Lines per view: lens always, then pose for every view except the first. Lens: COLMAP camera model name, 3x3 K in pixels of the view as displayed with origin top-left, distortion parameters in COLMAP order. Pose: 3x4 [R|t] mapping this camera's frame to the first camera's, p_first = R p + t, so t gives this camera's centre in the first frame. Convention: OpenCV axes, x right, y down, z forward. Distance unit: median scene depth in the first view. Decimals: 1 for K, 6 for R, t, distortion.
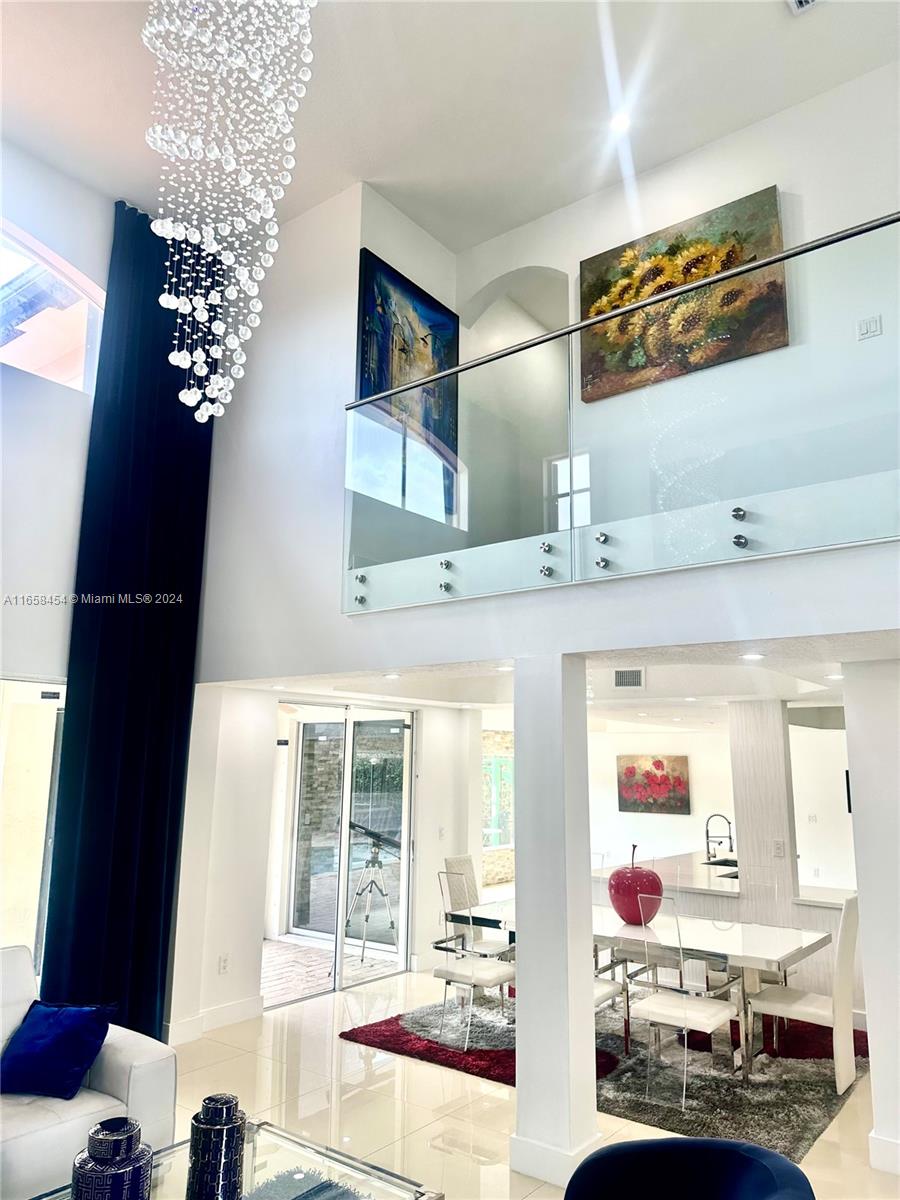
lens RADIAL K [[839.2, 0, 449.9], [0, 839.2, 603.3], [0, 0, 1]] dist [0.005811, -0.001352]
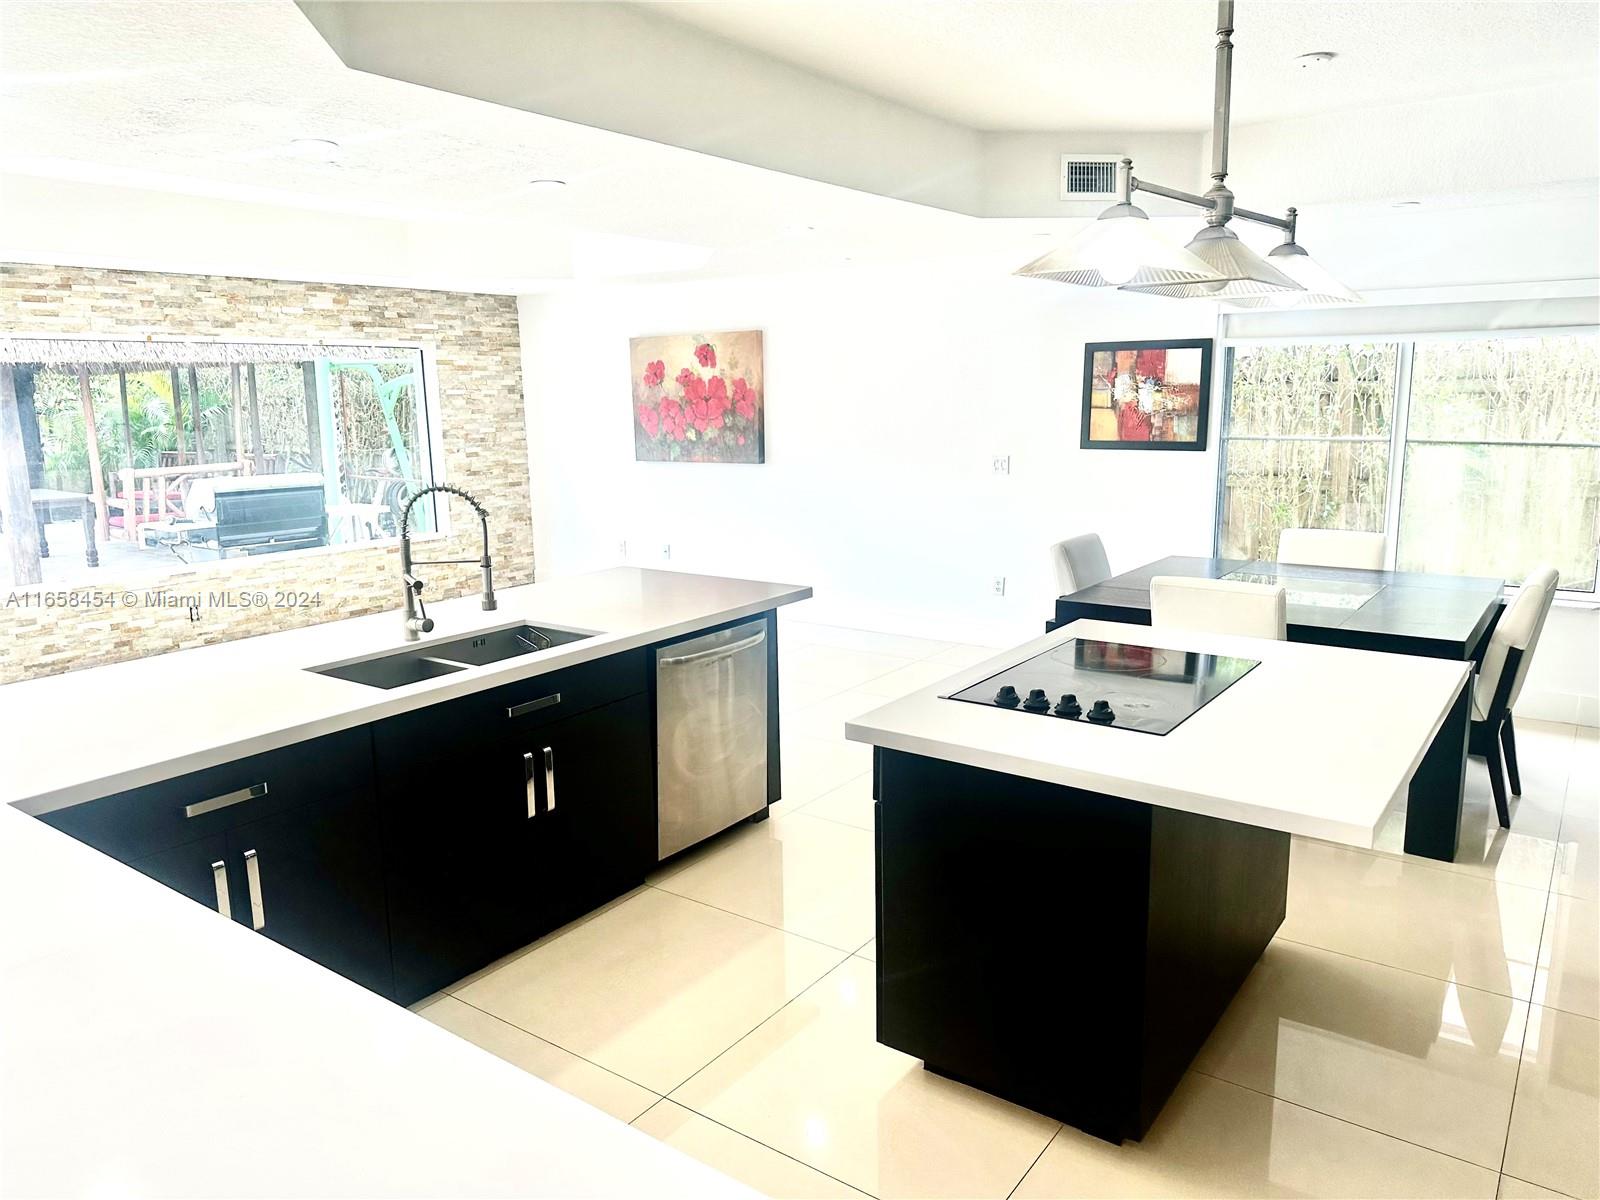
lens RADIAL K [[1118.9, 0, 800.0], [0, 1118.9, 599.9], [0, 0, 1]] dist [0.005811, -0.001352]
pose [[0.998999, -0.034459, 0.028515, 0.170106], [0.021634, 0.930264, 0.366253, 0.061221], [-0.039147, -0.365269, 0.930078, 0.253925]]
